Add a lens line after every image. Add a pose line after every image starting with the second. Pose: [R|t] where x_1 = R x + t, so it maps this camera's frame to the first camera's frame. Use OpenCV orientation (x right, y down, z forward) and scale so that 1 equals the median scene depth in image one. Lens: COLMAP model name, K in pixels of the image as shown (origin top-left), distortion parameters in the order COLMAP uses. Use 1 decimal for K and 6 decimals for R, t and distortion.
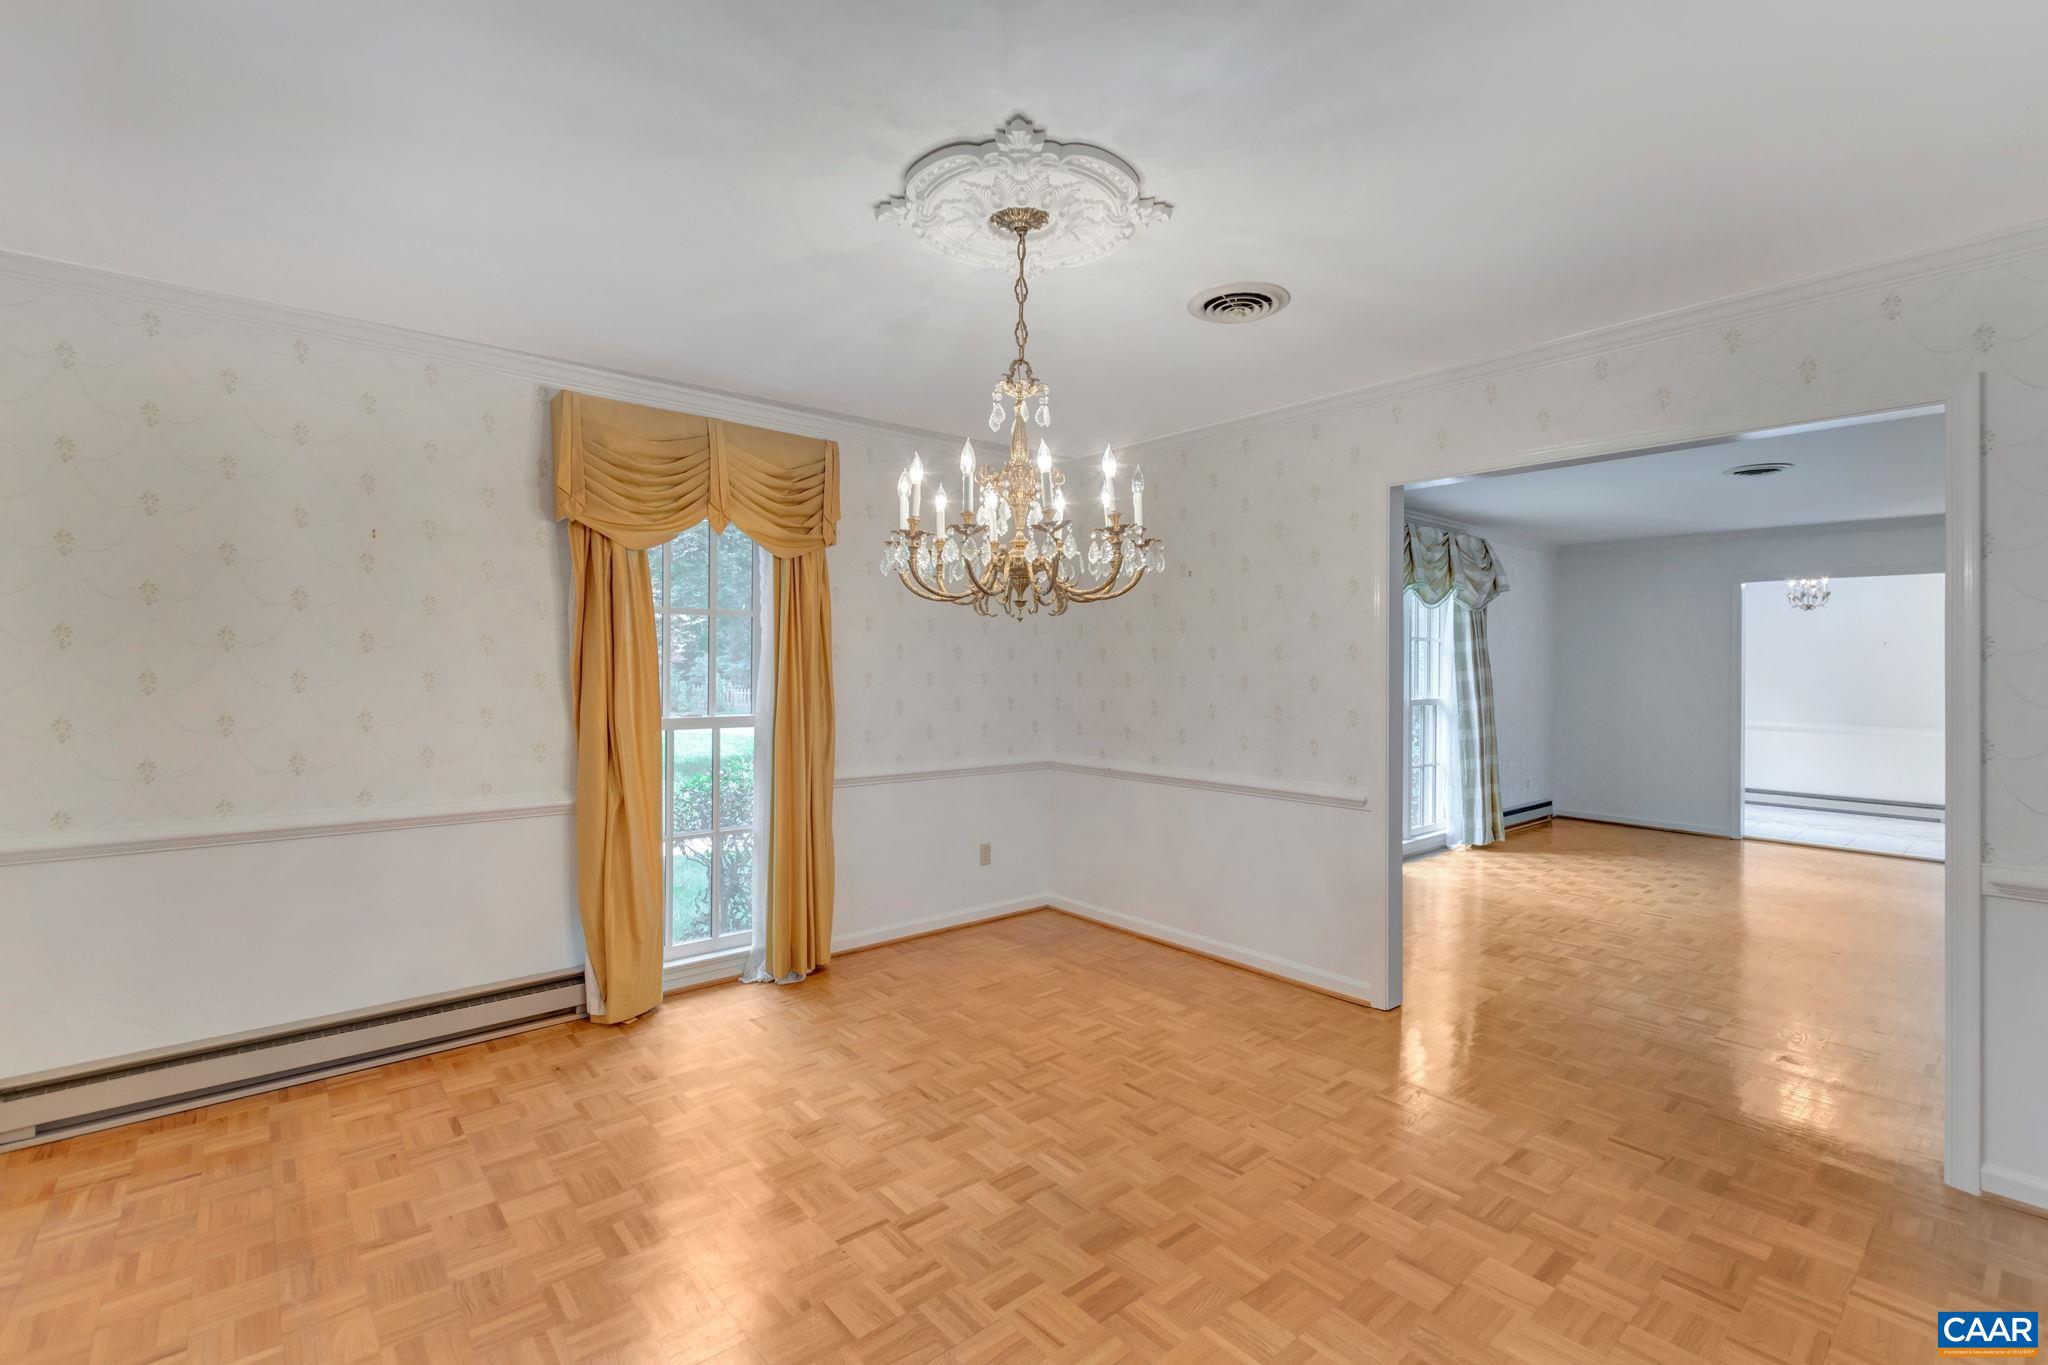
lens RADIAL K [[891.9, 0, 1017.2], [0, 891.9, 671.2], [0, 0, 1]] dist [-0.002943, -0.000846]
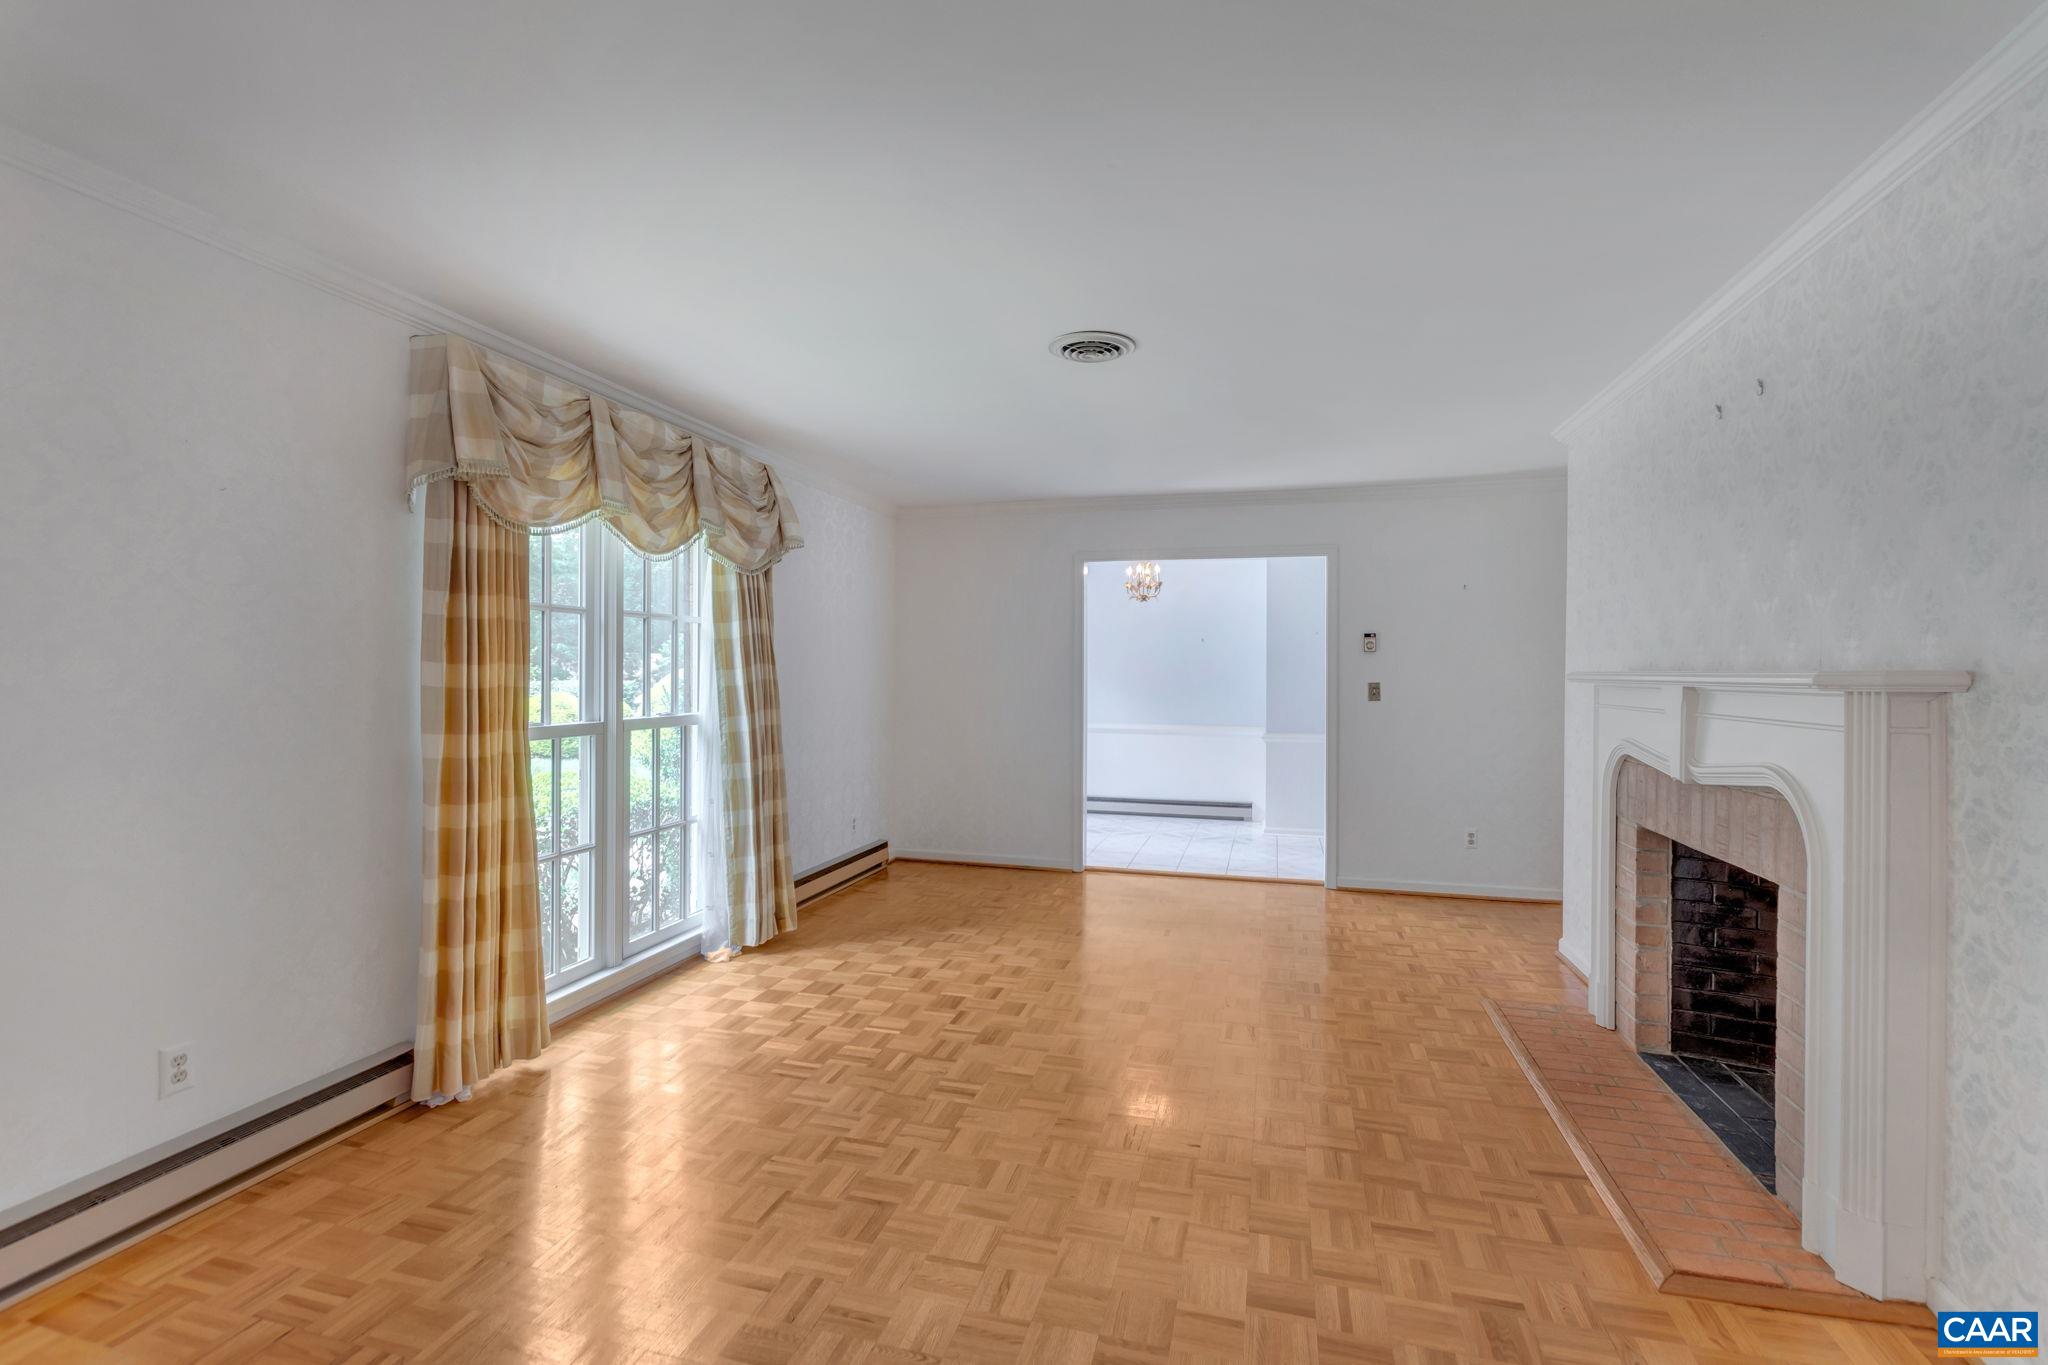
lens RADIAL K [[891.9, 0, 1017.2], [0, 891.9, 671.2], [0, 0, 1]] dist [-0.002943, -0.000846]
pose [[0.828377, -0.001496, 0.560169, 0.318728], [0.000685, 0.999998, 0.001657, 0.000250], [-0.560171, -0.000989, 0.828377, 0.371283]]
